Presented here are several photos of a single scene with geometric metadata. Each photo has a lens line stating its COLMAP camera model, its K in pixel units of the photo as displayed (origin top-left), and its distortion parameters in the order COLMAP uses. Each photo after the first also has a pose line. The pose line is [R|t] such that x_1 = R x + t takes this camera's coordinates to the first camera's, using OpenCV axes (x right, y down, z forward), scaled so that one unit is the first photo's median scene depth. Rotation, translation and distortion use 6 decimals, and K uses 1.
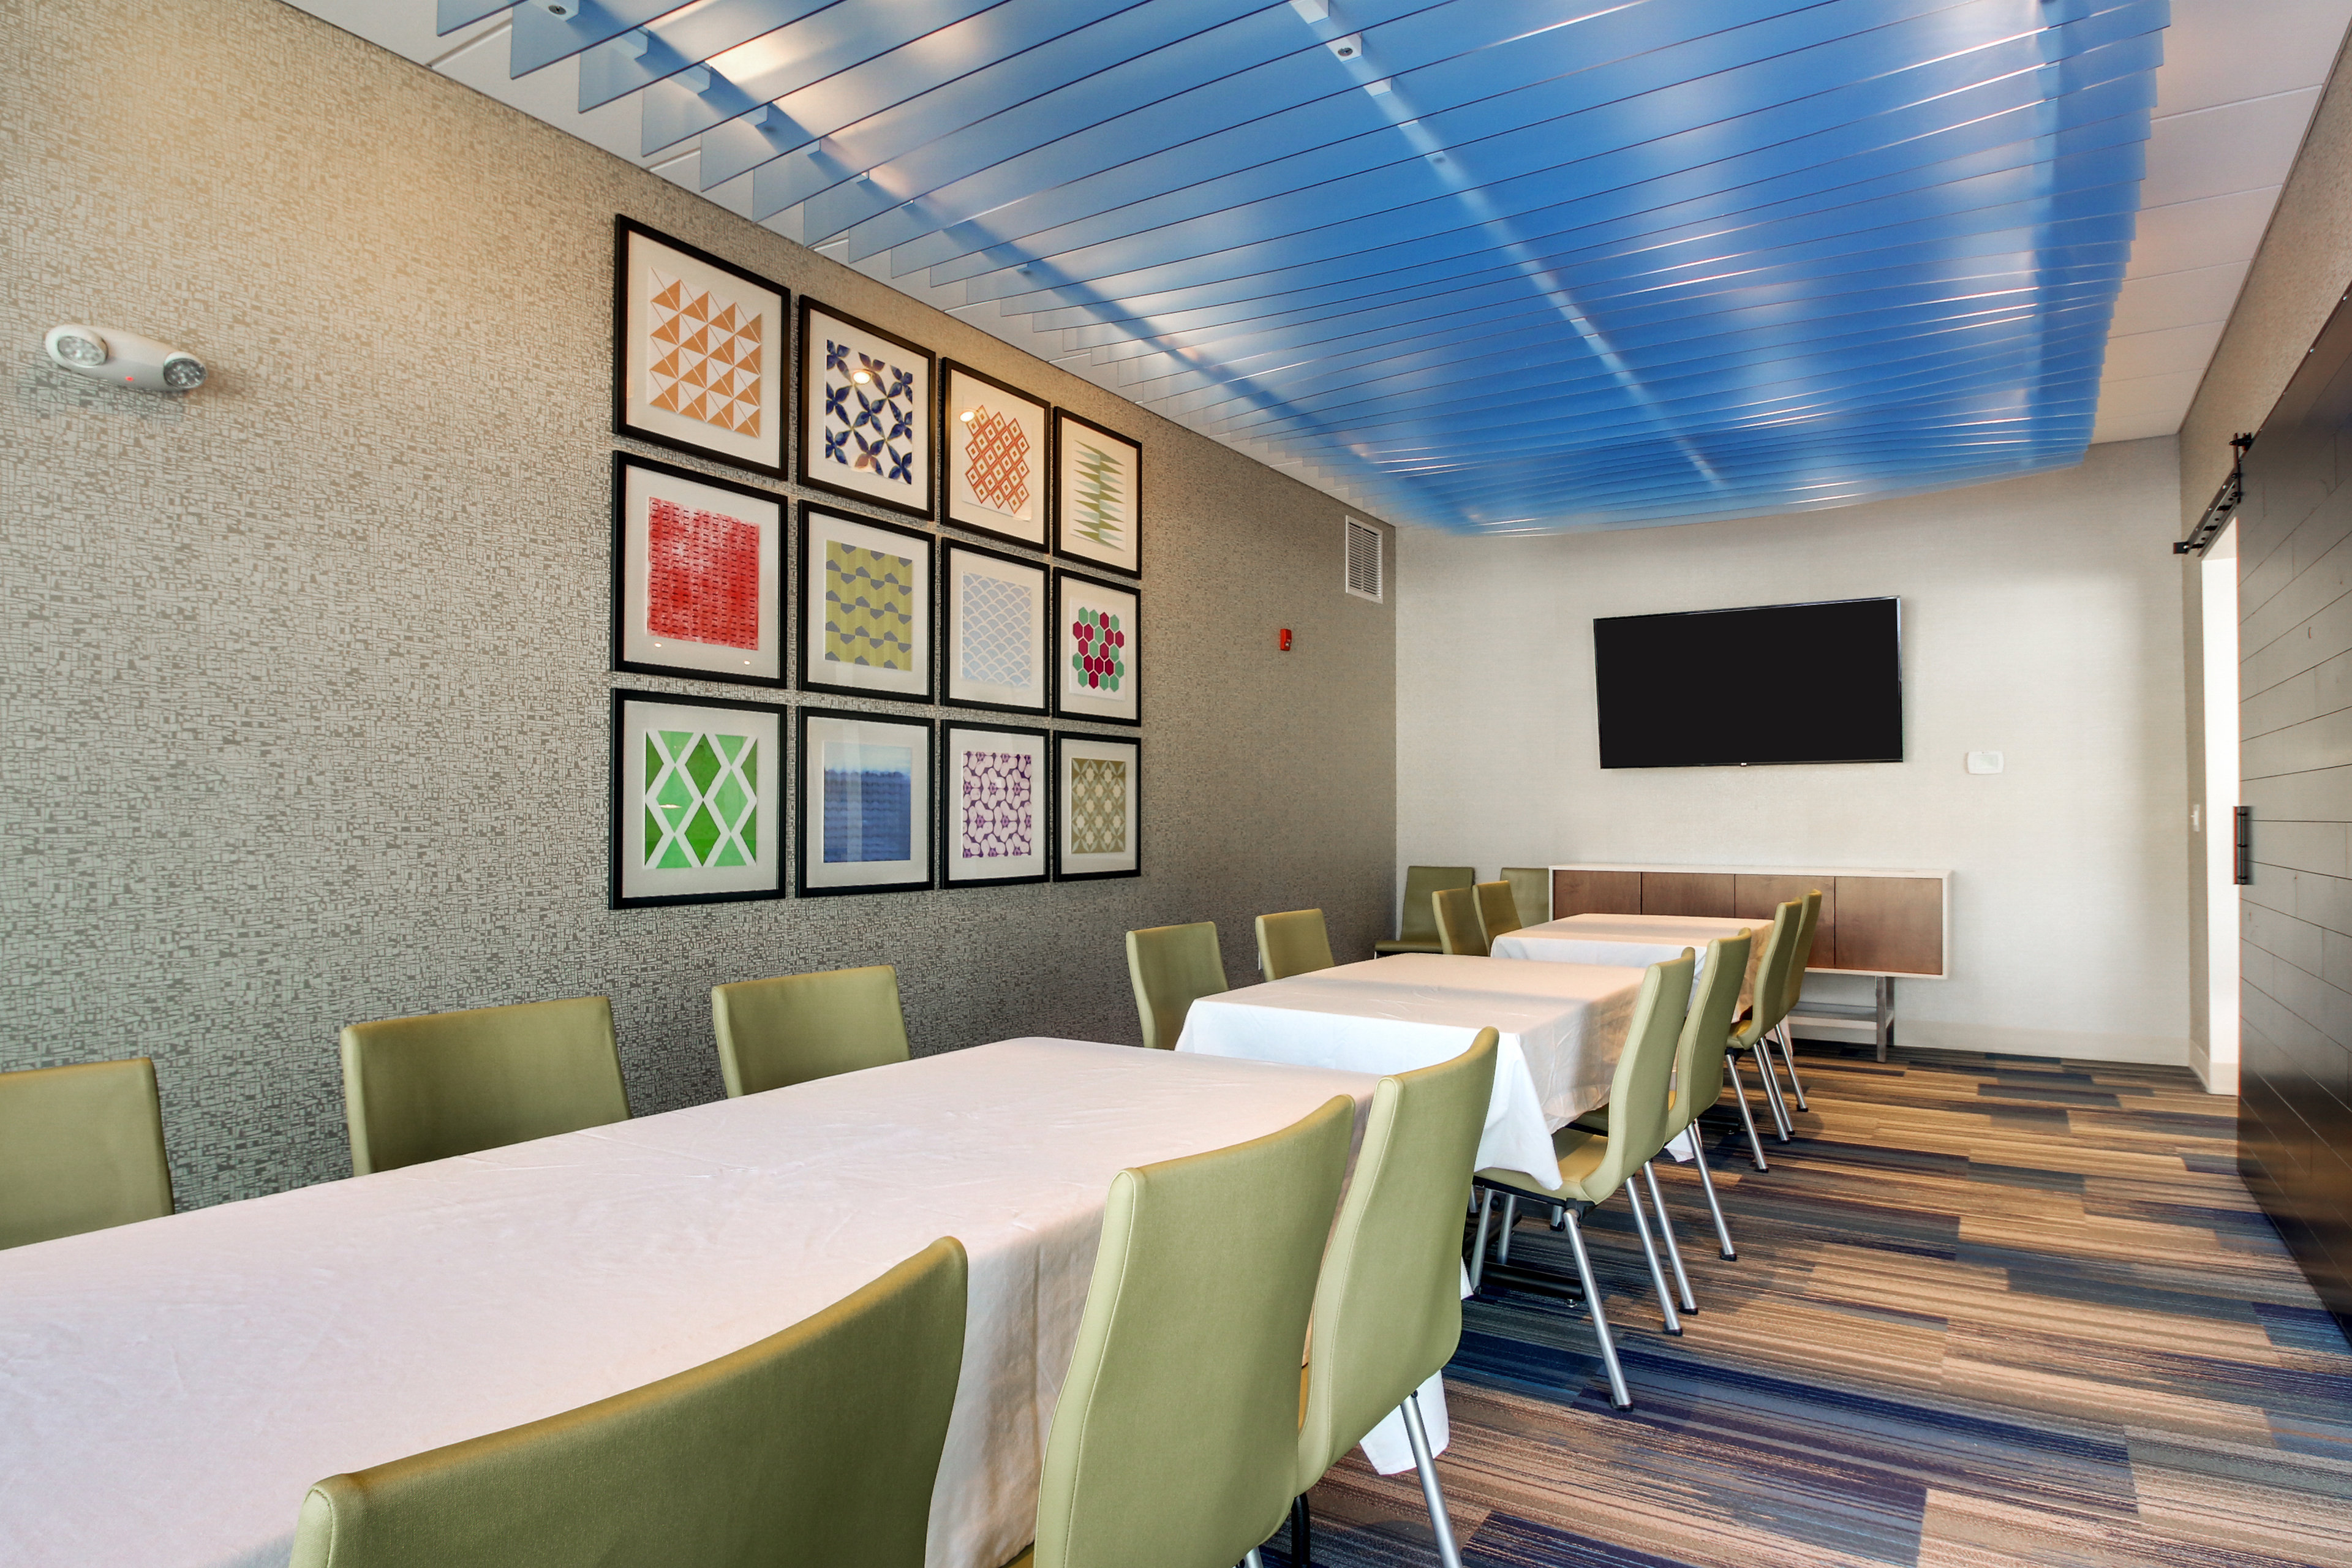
lens RADIAL K [[1343.8, 0, 1180.5], [0, 1343.8, 808.0], [0, 0, 1]] dist [-0.004427, -0.000689]
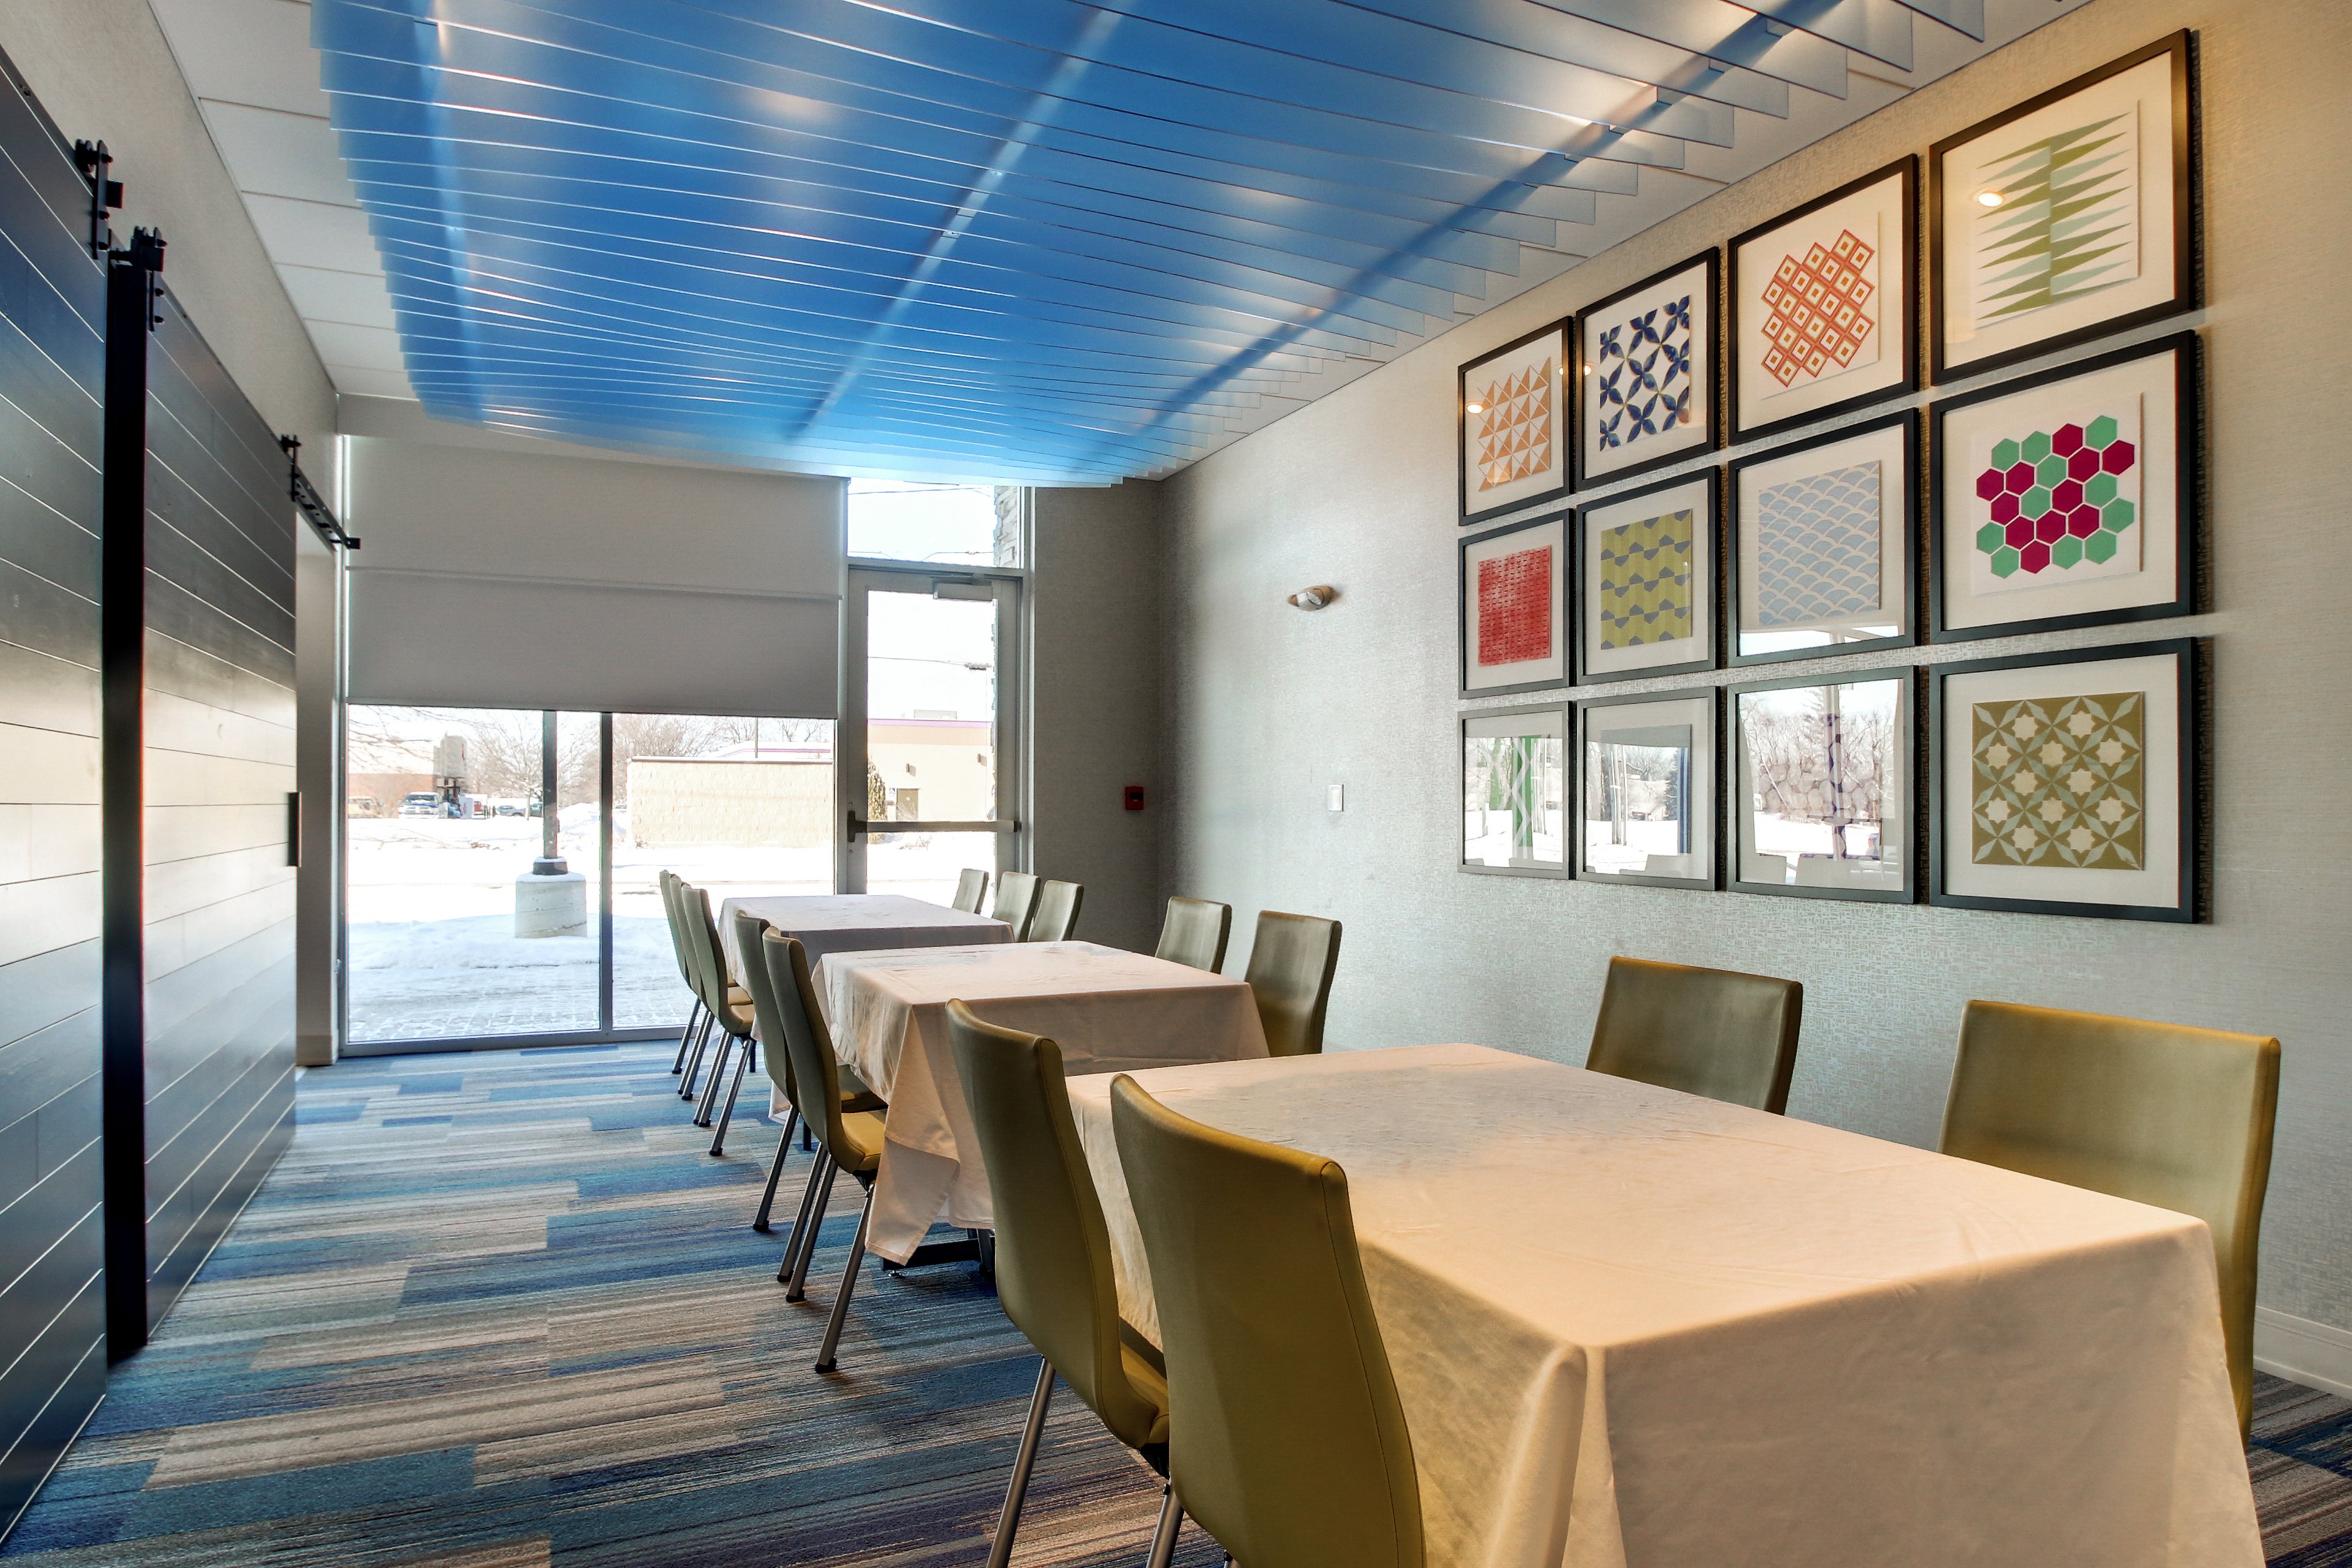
lens RADIAL K [[1343.8, 0, 1179.8], [0, 1343.8, 781.3], [0, 0, 1]] dist [-0.004427, -0.000689]
pose [[-0.535727, -0.009024, -0.844343, 0.723769], [0.015106, 0.999680, -0.020269, 0.004844], [0.844256, -0.023614, -0.535419, 1.204395]]
